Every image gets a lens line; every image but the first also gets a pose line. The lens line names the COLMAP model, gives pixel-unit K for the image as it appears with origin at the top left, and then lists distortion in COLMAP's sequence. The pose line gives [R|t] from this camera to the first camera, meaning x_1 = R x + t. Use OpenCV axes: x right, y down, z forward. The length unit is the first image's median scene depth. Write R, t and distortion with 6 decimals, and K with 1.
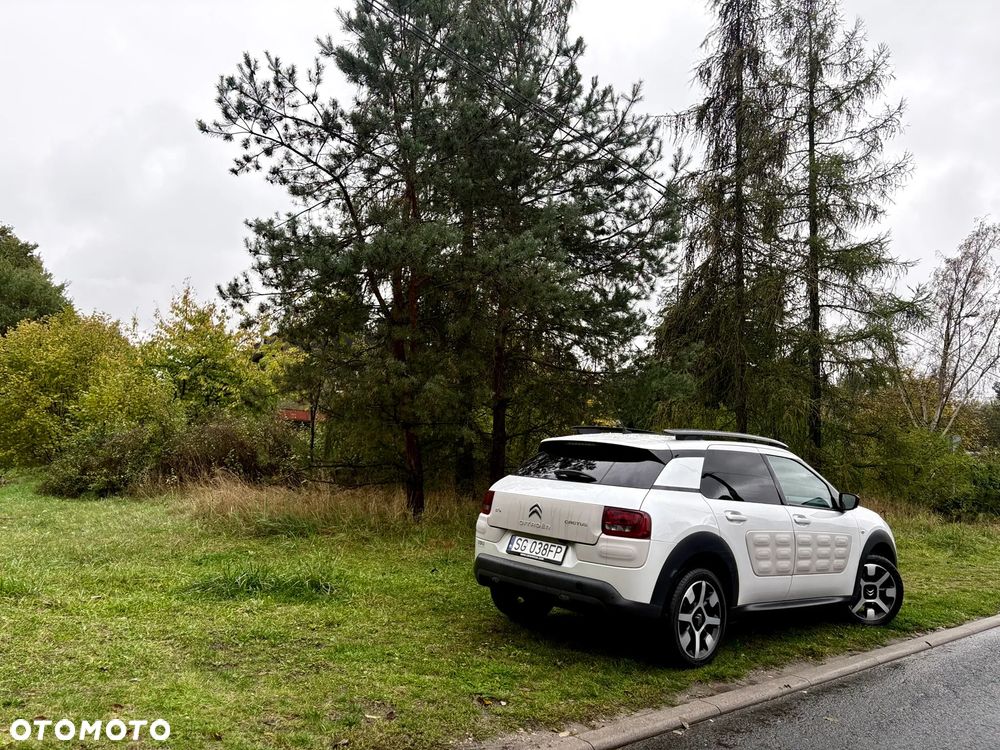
lens RADIAL K [[719.7, 0, 519.0], [0, 719.7, 390.1], [0, 0, 1]] dist [0.055468, -0.047583]
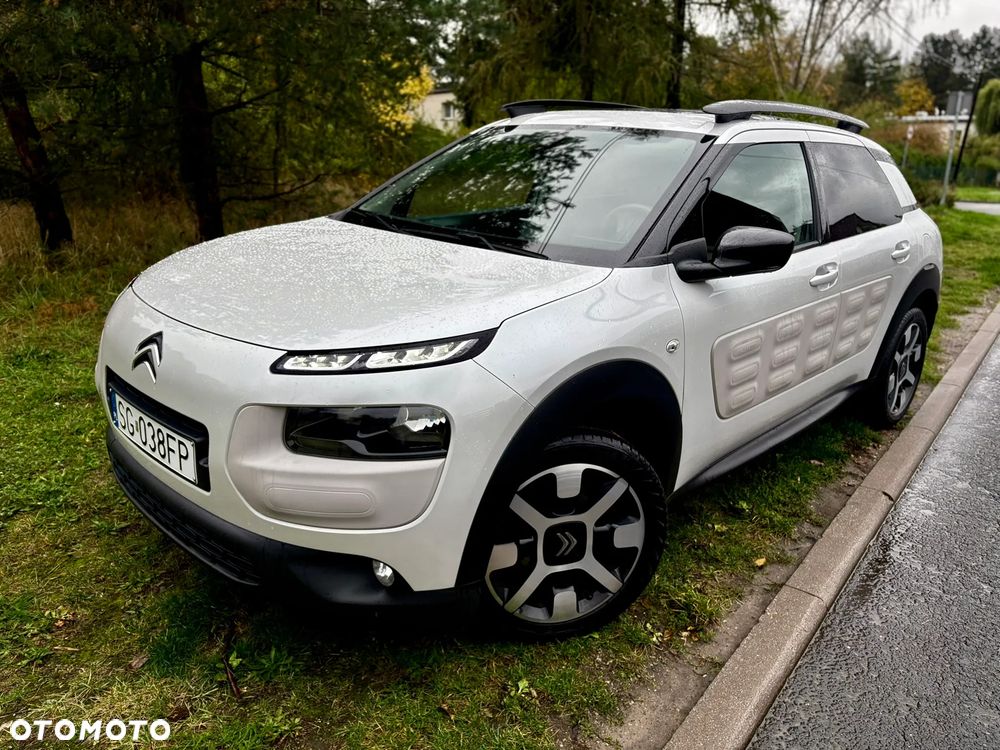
lens RADIAL K [[739.3, 0, 500.0], [0, 739.3, 375.0], [0, 0, 1]] dist [0.049427, -0.057832]
pose [[0.983688, -0.081313, 0.160455, 0.129107], [0.012538, 0.920825, 0.389774, 0.033937], [-0.179444, -0.381405, 0.906824, 0.371846]]
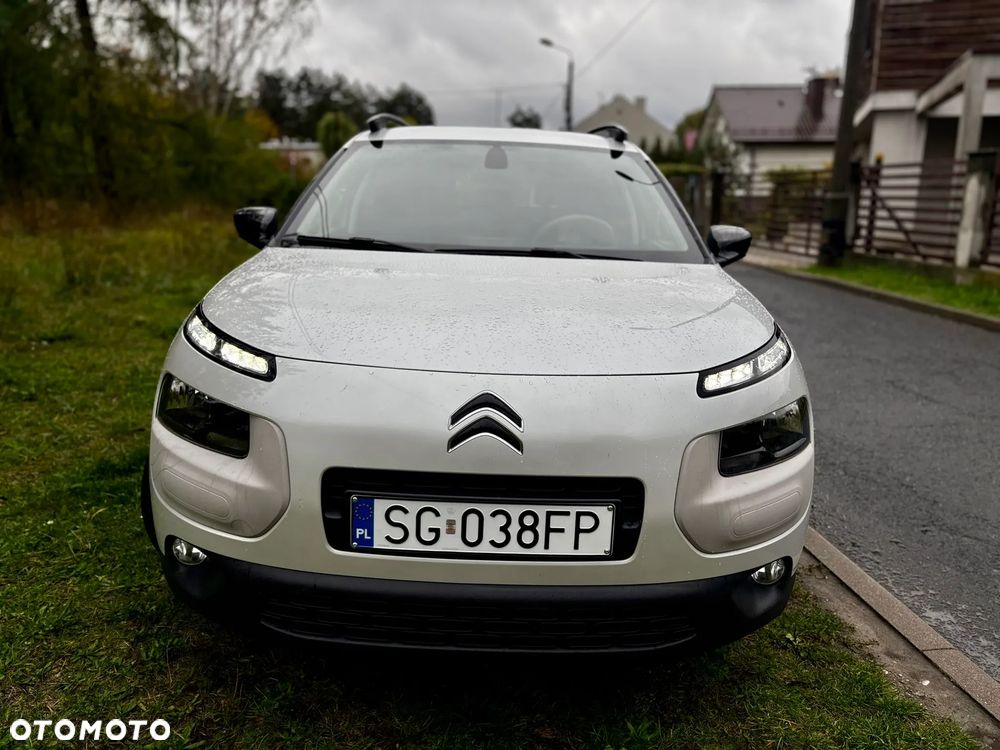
lens RADIAL K [[749.2, 0, 500.0], [0, 749.2, 375.0], [0, 0, 1]] dist [0.006870, -0.001307]
pose [[0.577159, -0.240384, 0.780451, -0.048006], [-0.066939, 0.938553, 0.338583, 0.044484], [-0.813884, -0.247658, 0.525603, 0.492864]]
